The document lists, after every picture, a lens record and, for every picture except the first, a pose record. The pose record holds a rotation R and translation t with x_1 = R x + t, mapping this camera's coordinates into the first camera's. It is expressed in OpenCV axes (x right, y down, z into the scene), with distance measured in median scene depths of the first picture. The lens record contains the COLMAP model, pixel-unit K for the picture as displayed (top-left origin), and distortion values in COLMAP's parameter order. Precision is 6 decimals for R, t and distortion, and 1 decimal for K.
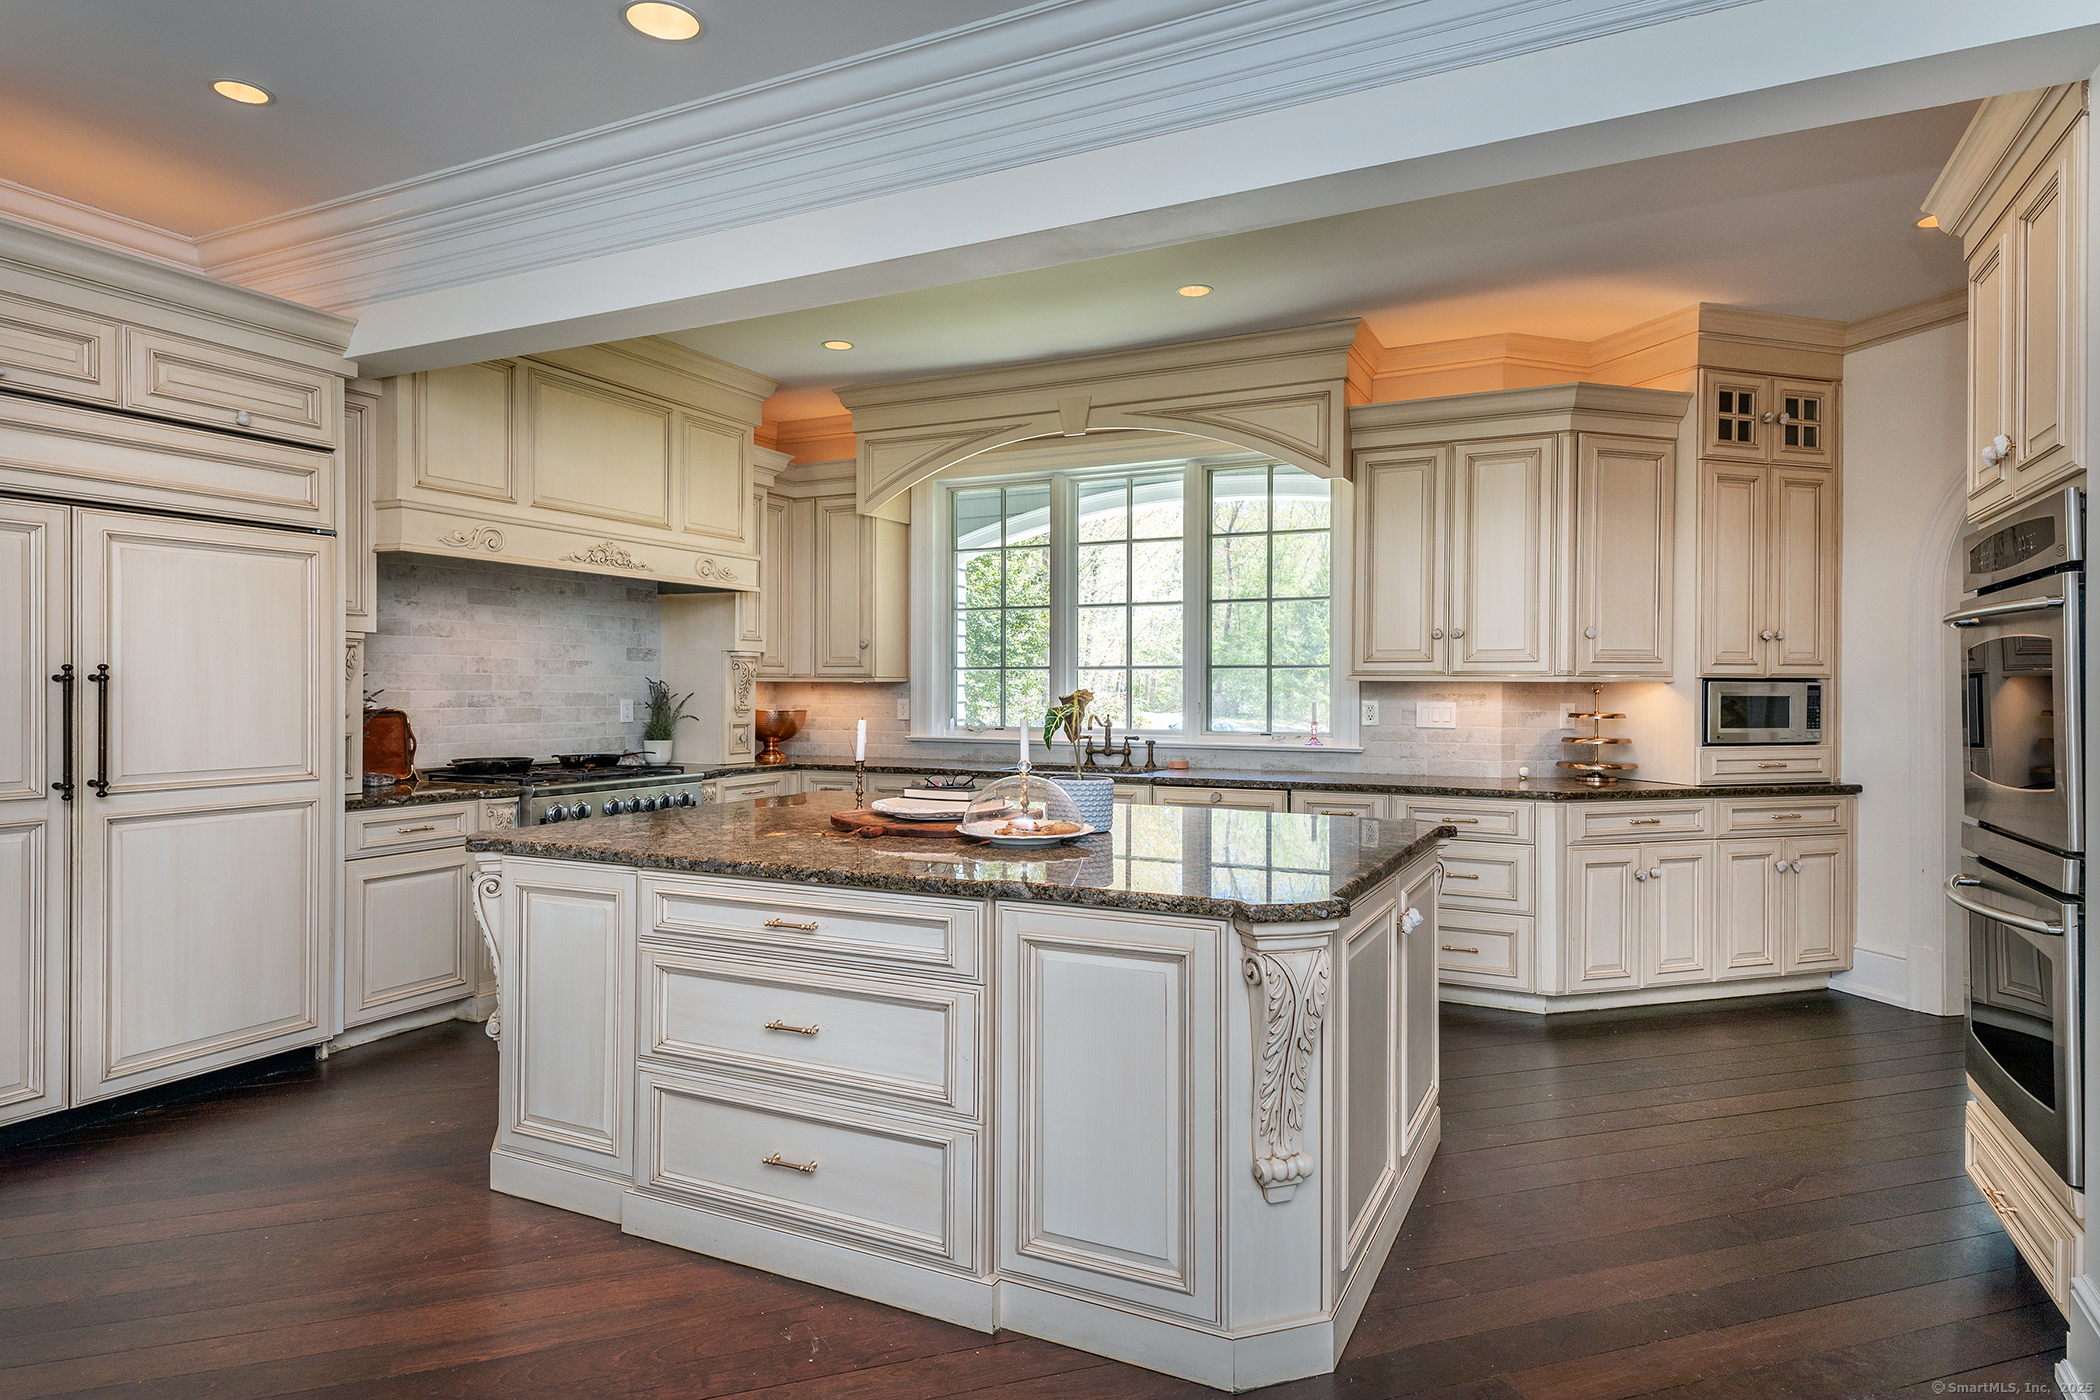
lens RADIAL K [[1045.7, 0, 1028.1], [0, 1045.7, 689.3], [0, 0, 1]] dist [0.032392, -0.003104]
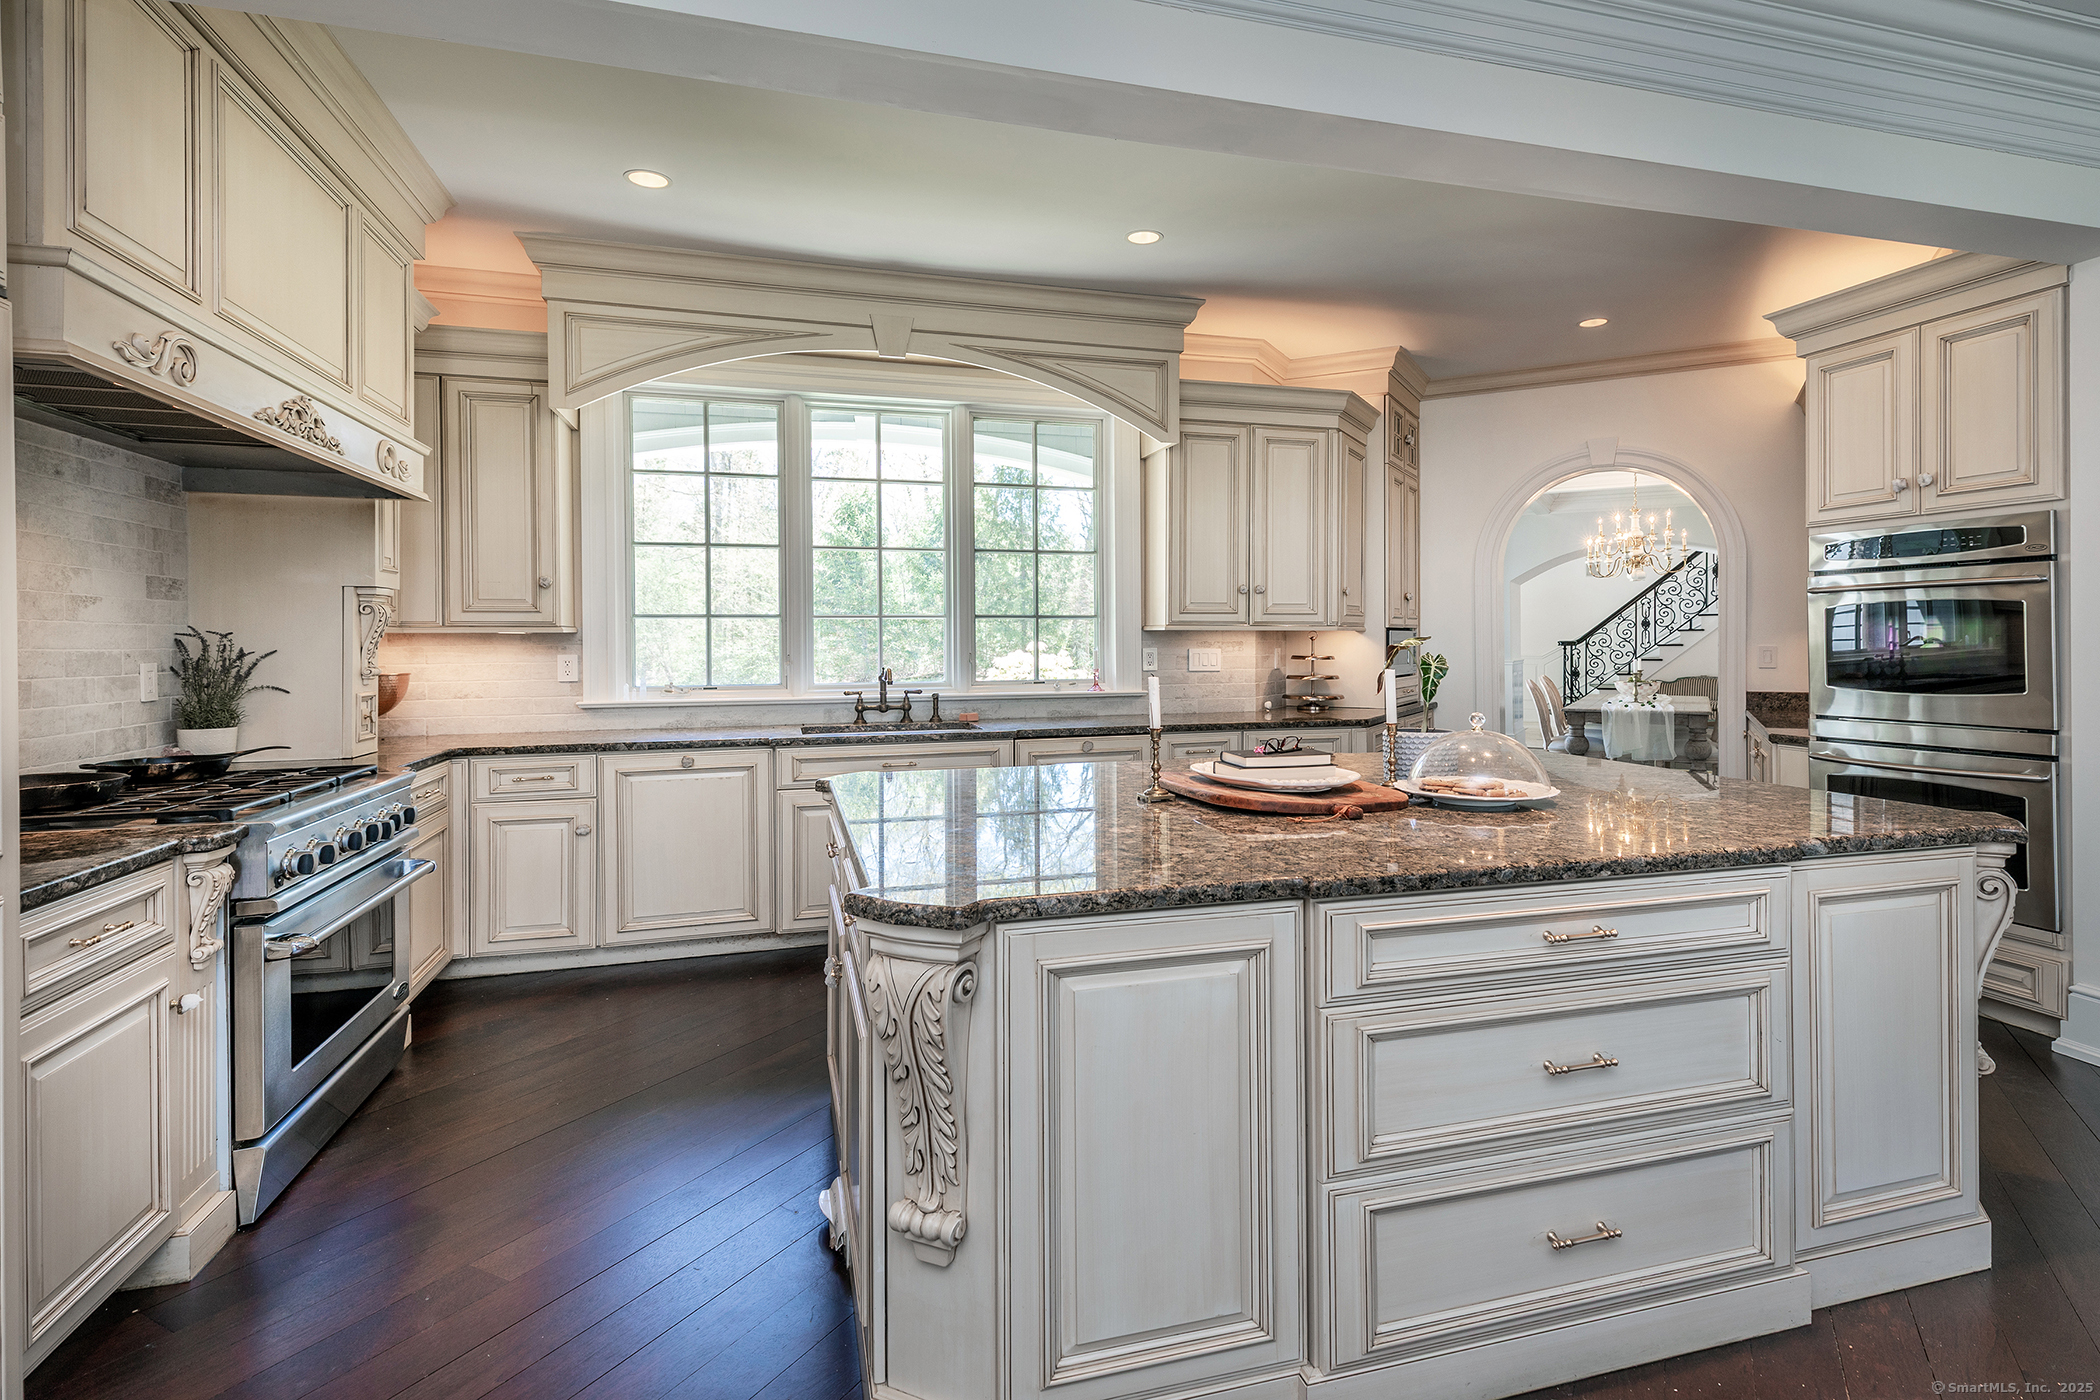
lens RADIAL K [[985.0, 0, 968.1], [0, 985.0, 640.9], [0, 0, 1]] dist [0.019466, -0.000048]
pose [[0.762328, -0.007748, 0.647145, -0.460754], [0.007290, 0.999968, 0.003385, -0.001615], [-0.647150, 0.002137, 0.762360, 0.314997]]
